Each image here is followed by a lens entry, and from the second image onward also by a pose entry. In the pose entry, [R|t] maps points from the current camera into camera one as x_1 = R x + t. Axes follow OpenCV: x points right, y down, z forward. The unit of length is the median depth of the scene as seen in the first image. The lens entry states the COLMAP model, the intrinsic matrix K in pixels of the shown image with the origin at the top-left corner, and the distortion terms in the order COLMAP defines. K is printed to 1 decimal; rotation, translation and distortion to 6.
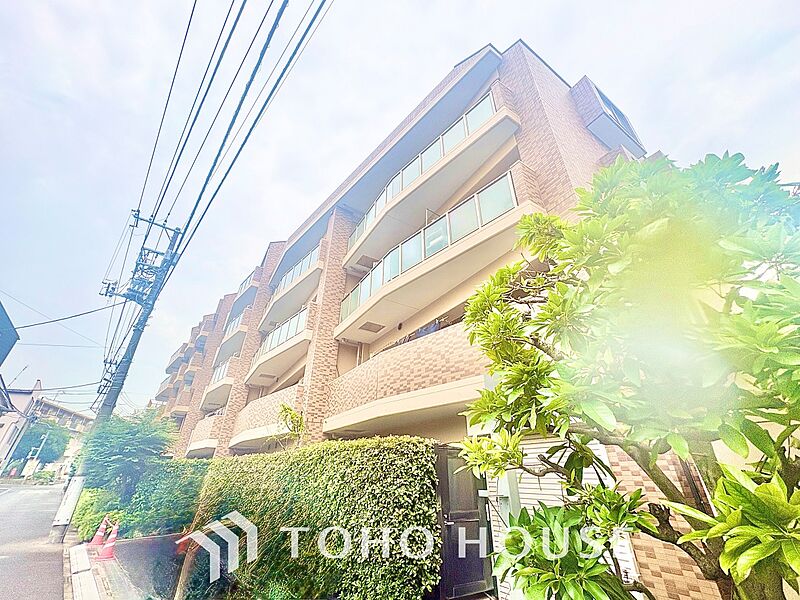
lens RADIAL K [[319.5, 0, 400.0], [0, 319.5, 300.0], [0, 0, 1]] dist [0.002710, -0.000161]
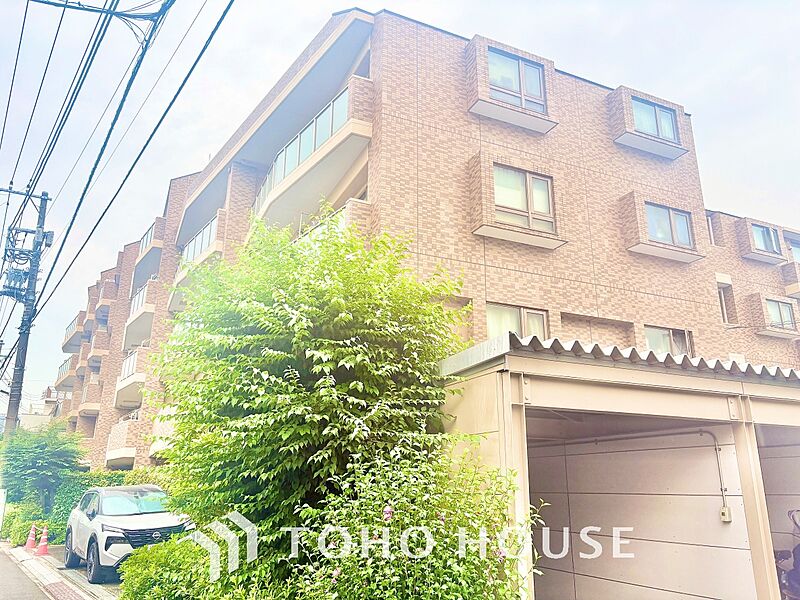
lens RADIAL K [[606.6, 0, 400.0], [0, 606.6, 300.0], [0, 0, 1]] dist [0.045193, -0.044656]
pose [[0.992318, -0.044674, -0.115365, 0.328006], [0.066895, 0.978199, 0.196601, -0.216376], [0.104067, -0.202808, 0.973673, -0.416836]]
